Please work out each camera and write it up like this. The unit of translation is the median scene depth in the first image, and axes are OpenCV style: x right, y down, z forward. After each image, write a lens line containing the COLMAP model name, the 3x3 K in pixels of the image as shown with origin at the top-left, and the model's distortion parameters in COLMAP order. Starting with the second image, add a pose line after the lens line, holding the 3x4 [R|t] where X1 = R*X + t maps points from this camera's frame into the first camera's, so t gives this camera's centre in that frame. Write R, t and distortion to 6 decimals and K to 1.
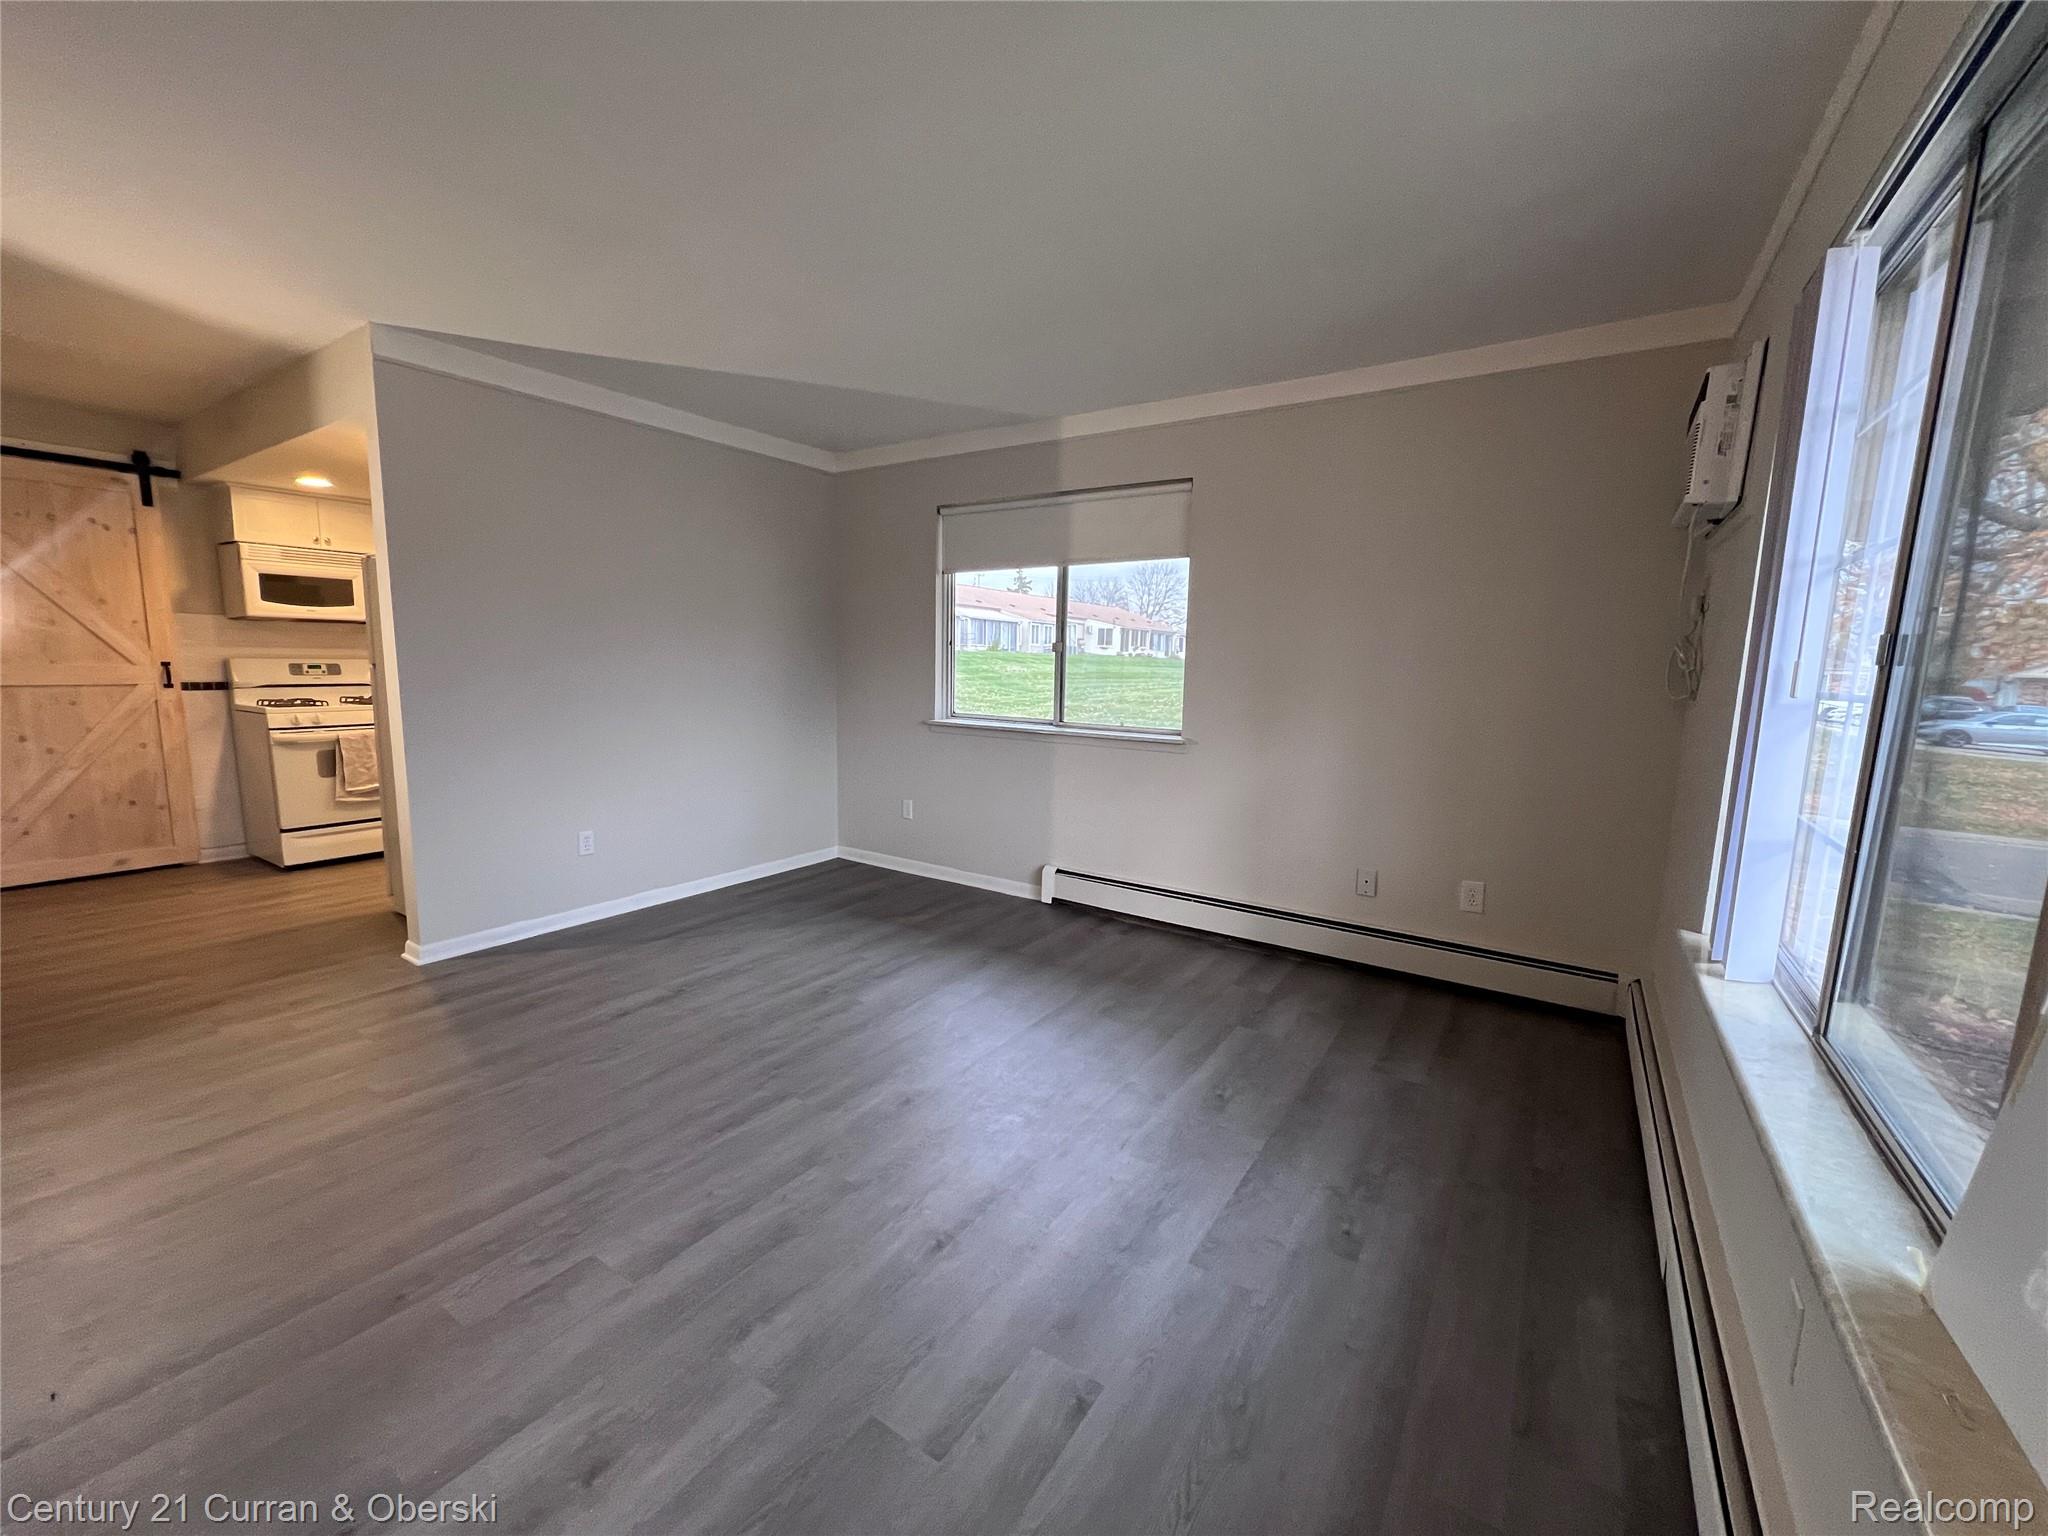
lens RADIAL K [[819.6, 0, 1025.5], [0, 819.6, 770.1], [0, 0, 1]] dist [-0.000398, 0.000184]
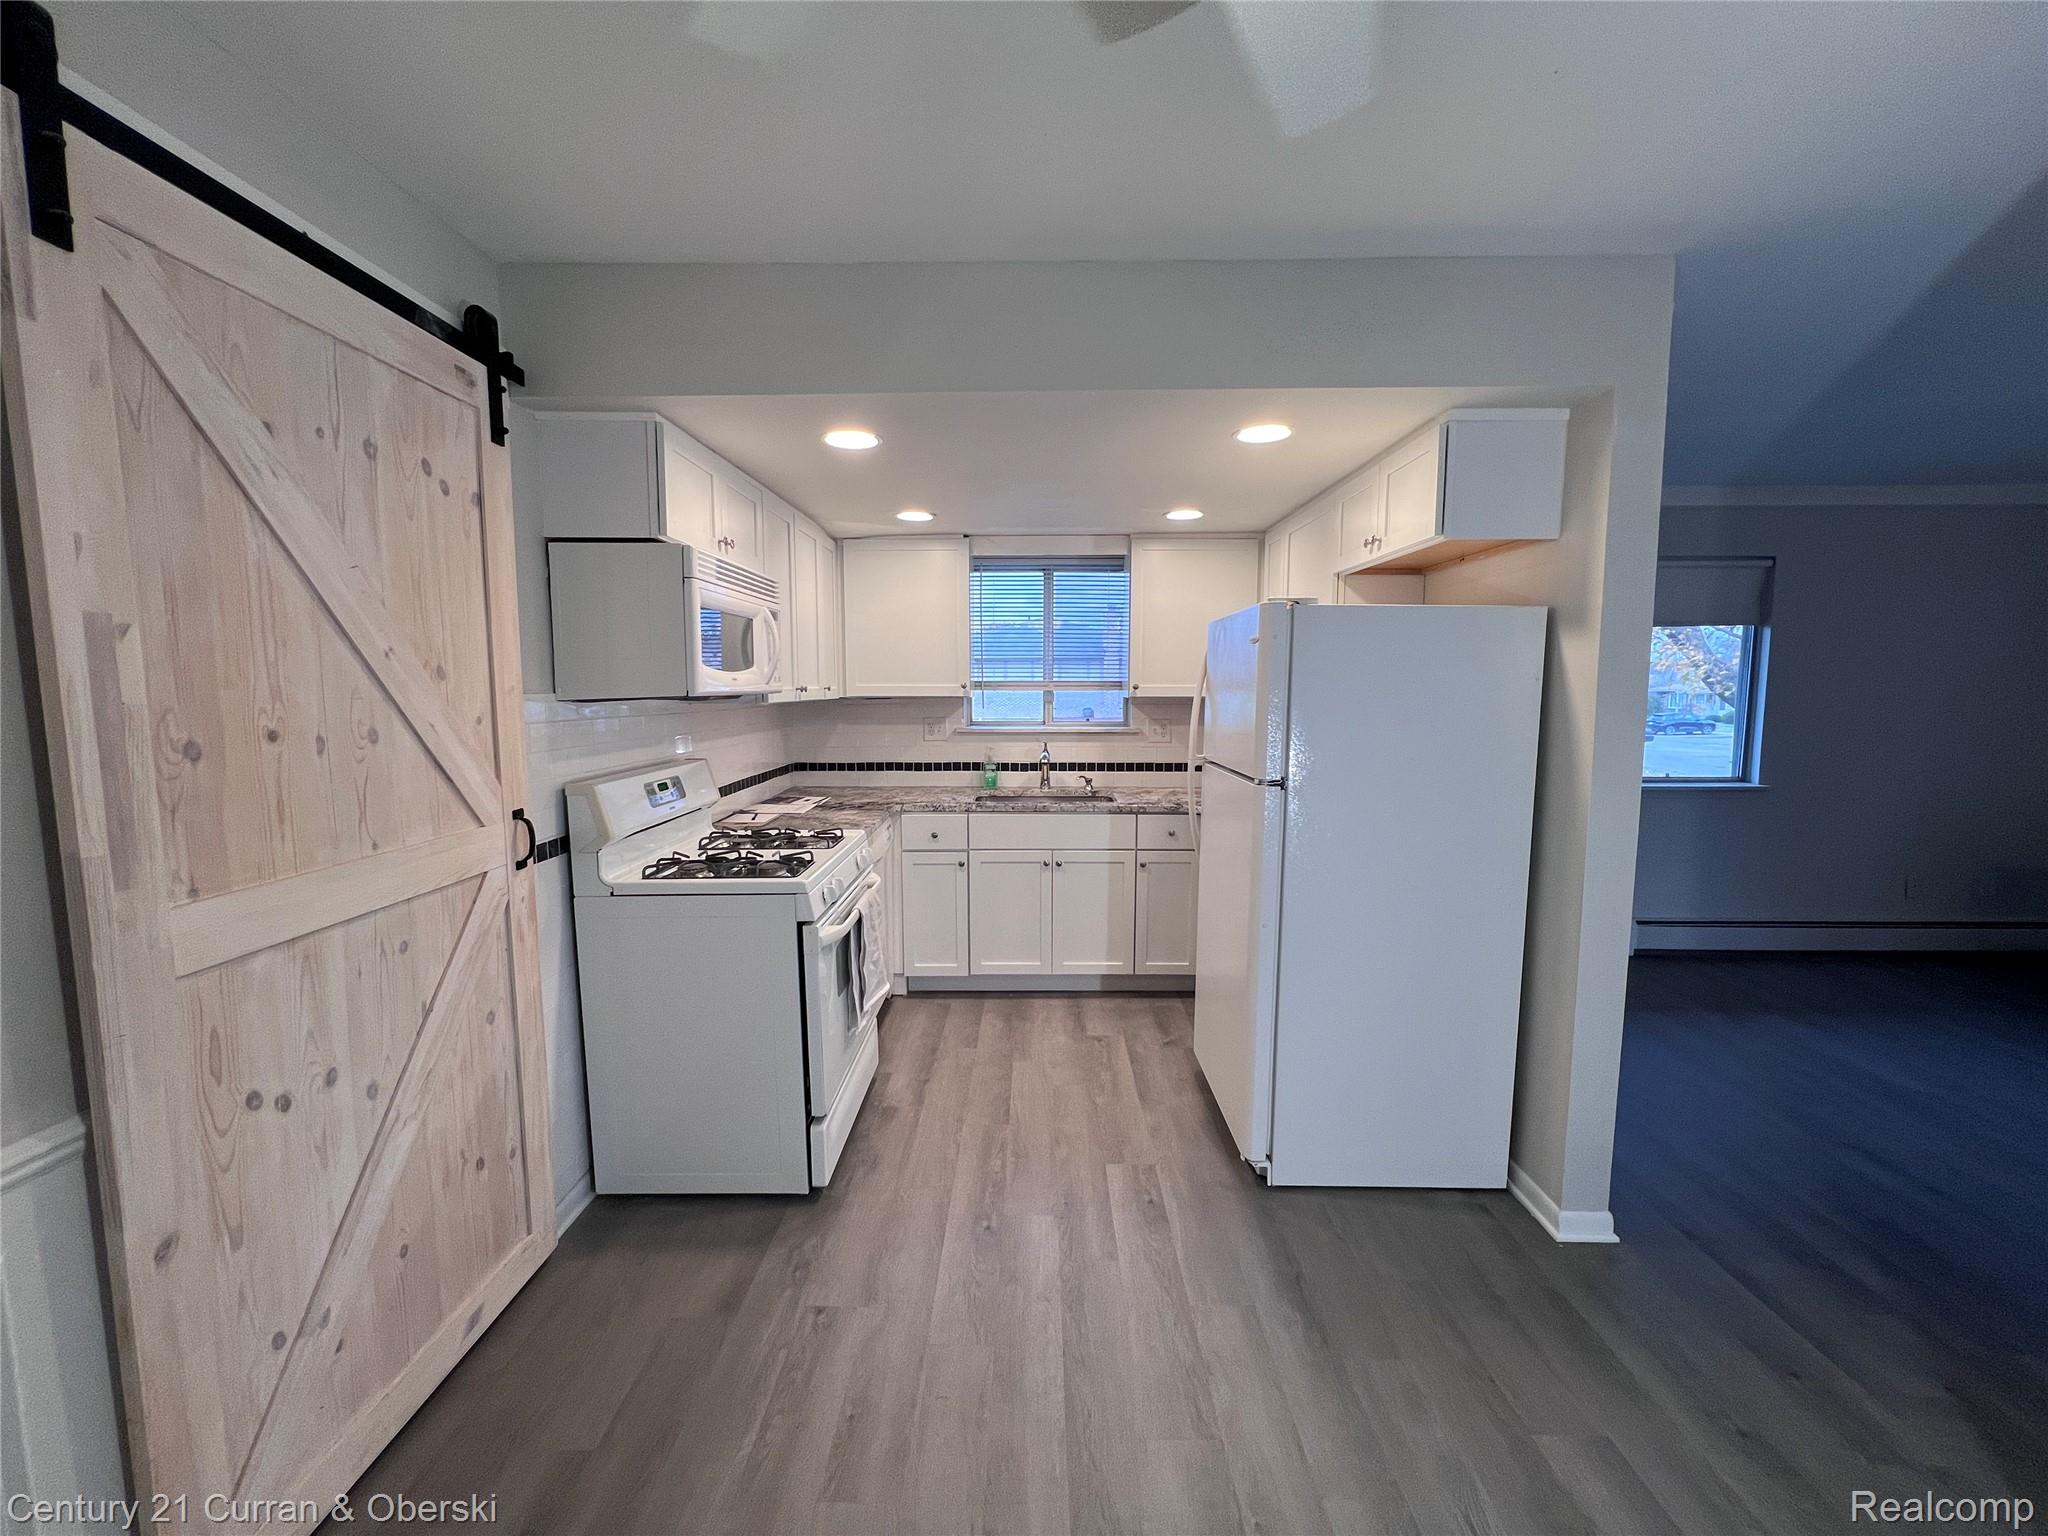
lens RADIAL K [[819.6, 0, 1022.4], [0, 819.6, 769.2], [0, 0, 1]] dist [-0.000398, 0.000184]
pose [[0.839198, -0.078010, 0.538202, -1.155103], [0.090774, 0.995868, 0.002805, -0.142297], [-0.536196, 0.046500, 0.842812, 0.545342]]
